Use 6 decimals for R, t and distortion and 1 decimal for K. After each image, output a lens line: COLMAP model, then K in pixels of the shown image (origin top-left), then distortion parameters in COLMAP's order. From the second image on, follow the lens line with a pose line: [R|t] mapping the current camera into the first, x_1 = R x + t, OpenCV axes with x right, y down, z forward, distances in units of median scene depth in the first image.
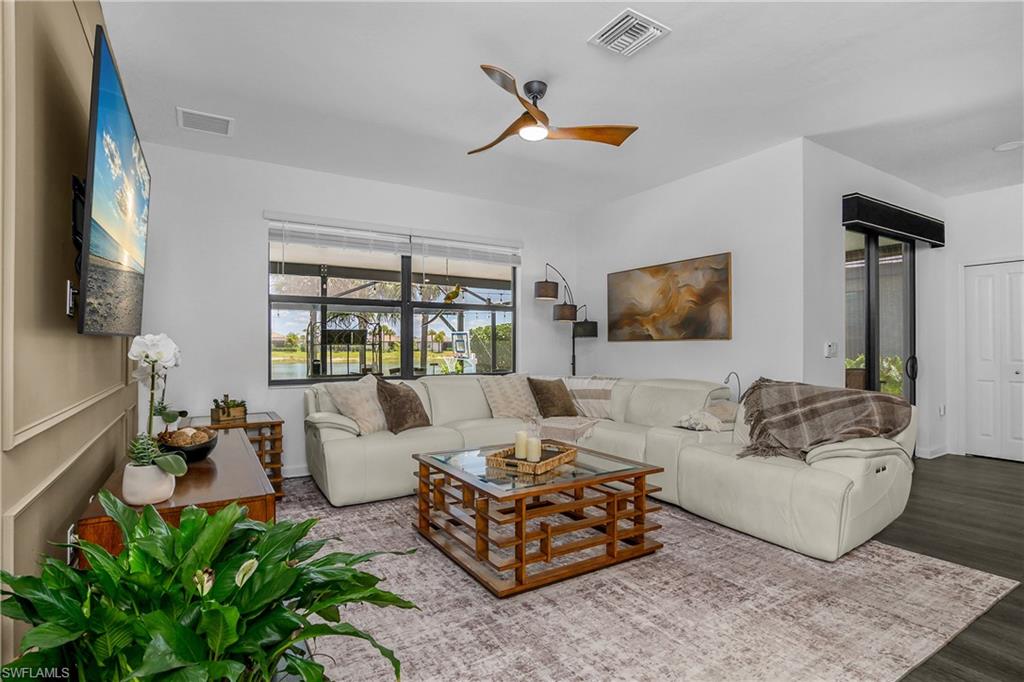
lens RADIAL K [[513.7, 0, 512.0], [0, 513.7, 341.0], [0, 0, 1]] dist [-0.001507, -0.000049]
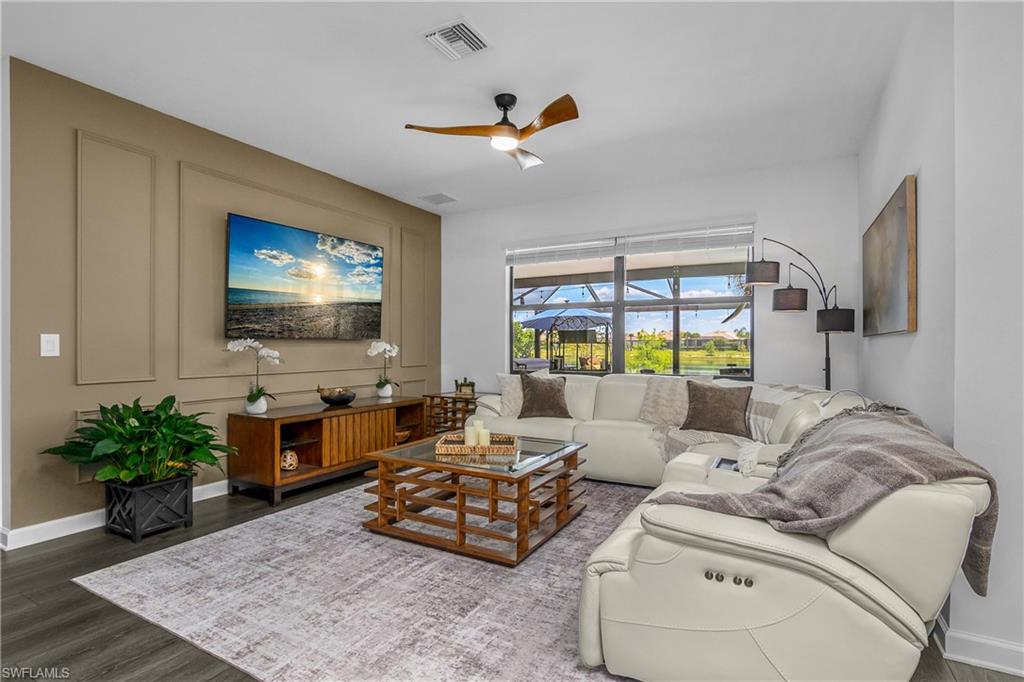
lens RADIAL K [[523.9, 0, 512.0], [0, 523.9, 341.0], [0, 0, 1]] dist [-0.003274, -0.000301]
pose [[0.467219, -0.001030, -0.884141, 0.764870], [0.004213, 0.999991, 0.001061, 0.002457], [0.884132, -0.004221, 0.467219, 0.386219]]
